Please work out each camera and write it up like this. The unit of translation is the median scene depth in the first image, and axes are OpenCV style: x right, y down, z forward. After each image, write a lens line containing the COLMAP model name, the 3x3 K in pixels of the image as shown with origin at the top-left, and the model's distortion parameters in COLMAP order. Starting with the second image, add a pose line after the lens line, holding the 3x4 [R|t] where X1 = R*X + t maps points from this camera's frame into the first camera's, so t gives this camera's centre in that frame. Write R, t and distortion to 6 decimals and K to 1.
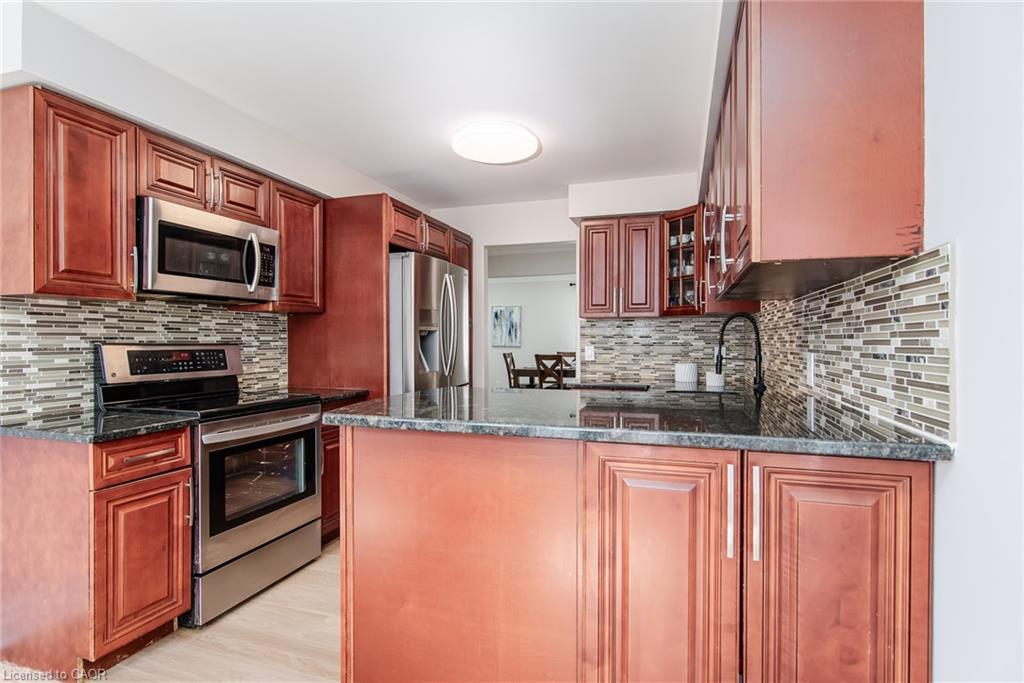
lens RADIAL K [[516.4, 0, 506.4], [0, 516.4, 342.6], [0, 0, 1]] dist [-0.004585, -0.001285]
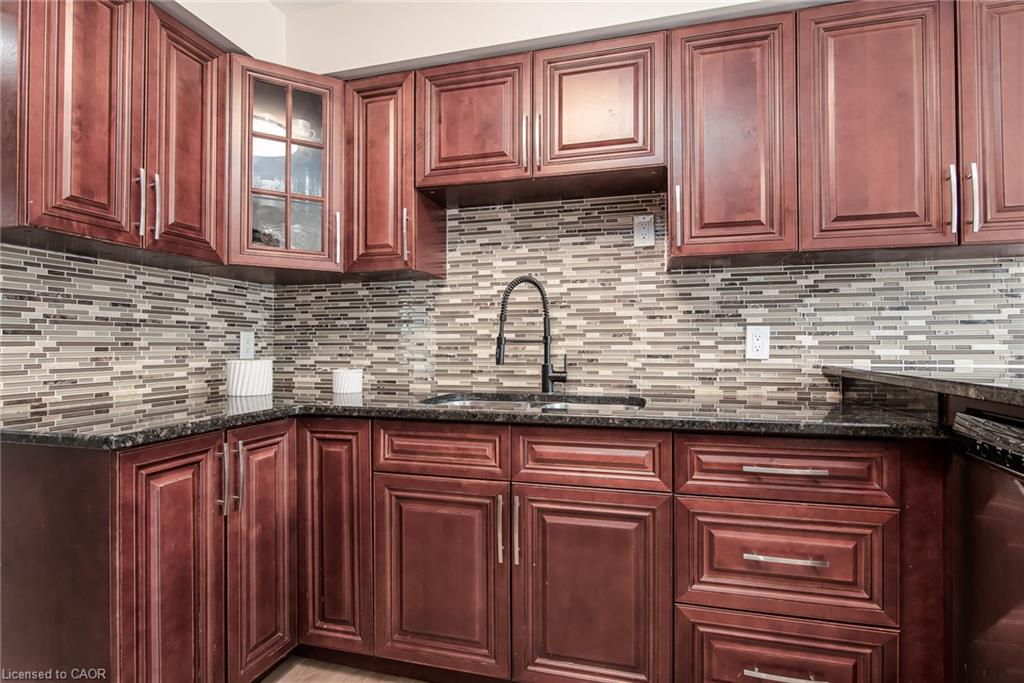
lens RADIAL K [[516.4, 0, 512.4], [0, 516.4, 342.7], [0, 0, 1]] dist [-0.004585, -0.001285]
pose [[-0.055507, 0.004663, 0.998447, -0.216628], [0.006140, 0.999972, -0.004329, 0.029966], [-0.998439, 0.005890, -0.055534, 0.864119]]
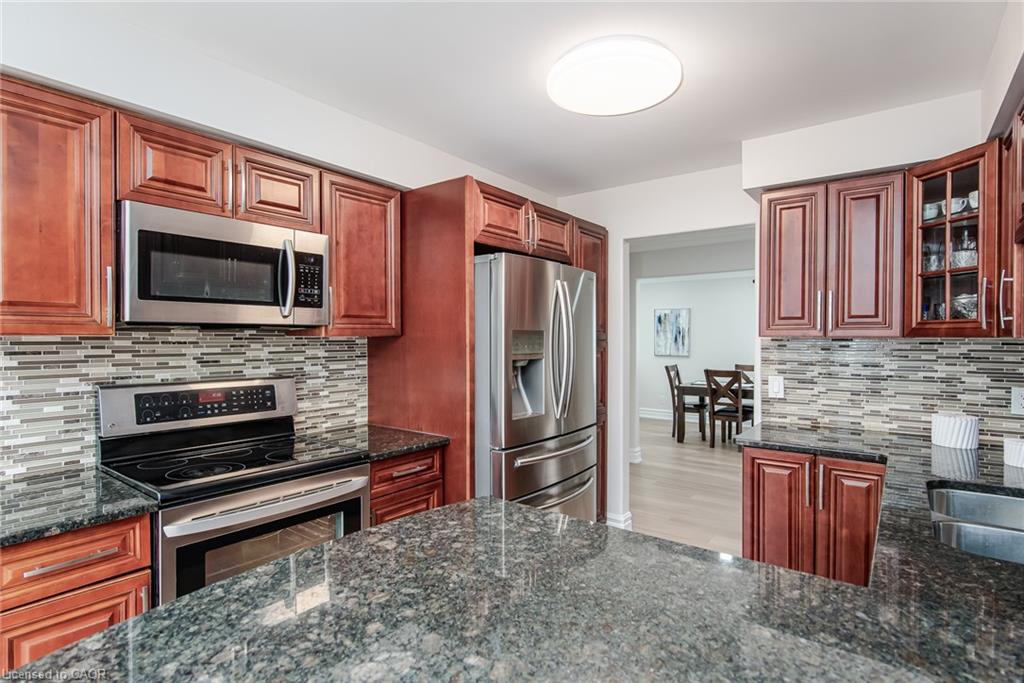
lens RADIAL K [[516.4, 0, 506.4], [0, 516.4, 343.3], [0, 0, 1]] dist [-0.004585, -0.001285]
pose [[0.945766, 0.003670, -0.324827, 0.058012], [-0.002464, 0.999988, 0.004125, -0.049904], [0.324839, -0.003101, 0.945764, 0.306086]]
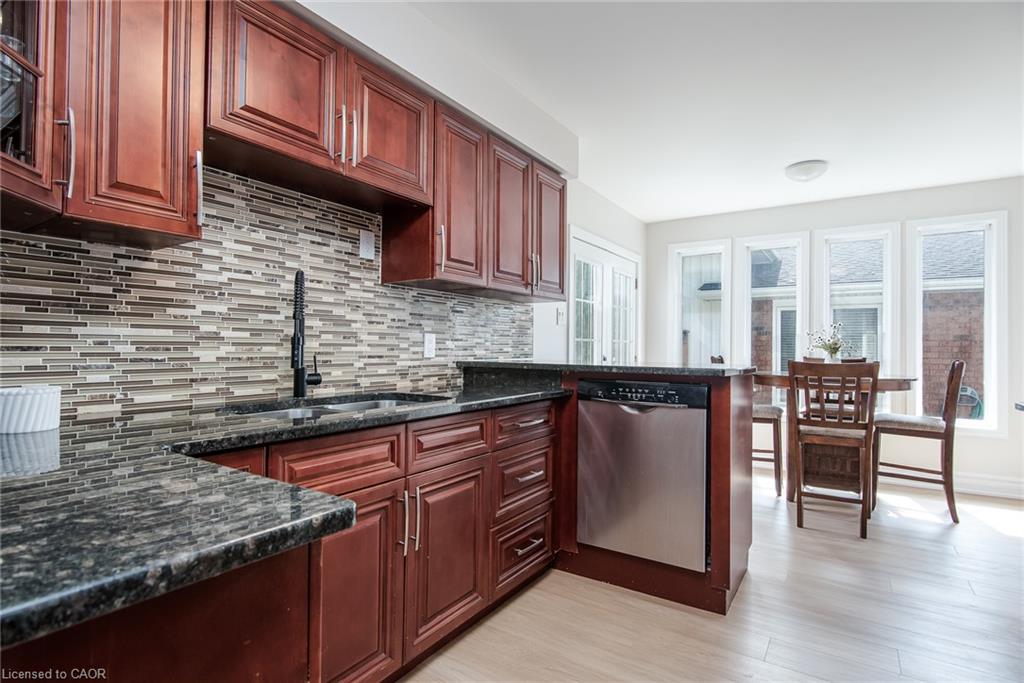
lens RADIAL K [[516.4, 0, 514.3], [0, 516.4, 343.0], [0, 0, 1]] dist [-0.004585, -0.001285]
pose [[-0.968535, -0.007376, 0.248769, 0.019349], [-0.008675, 0.999954, -0.004124, 0.027087], [-0.248727, -0.006153, -0.968554, 1.277913]]
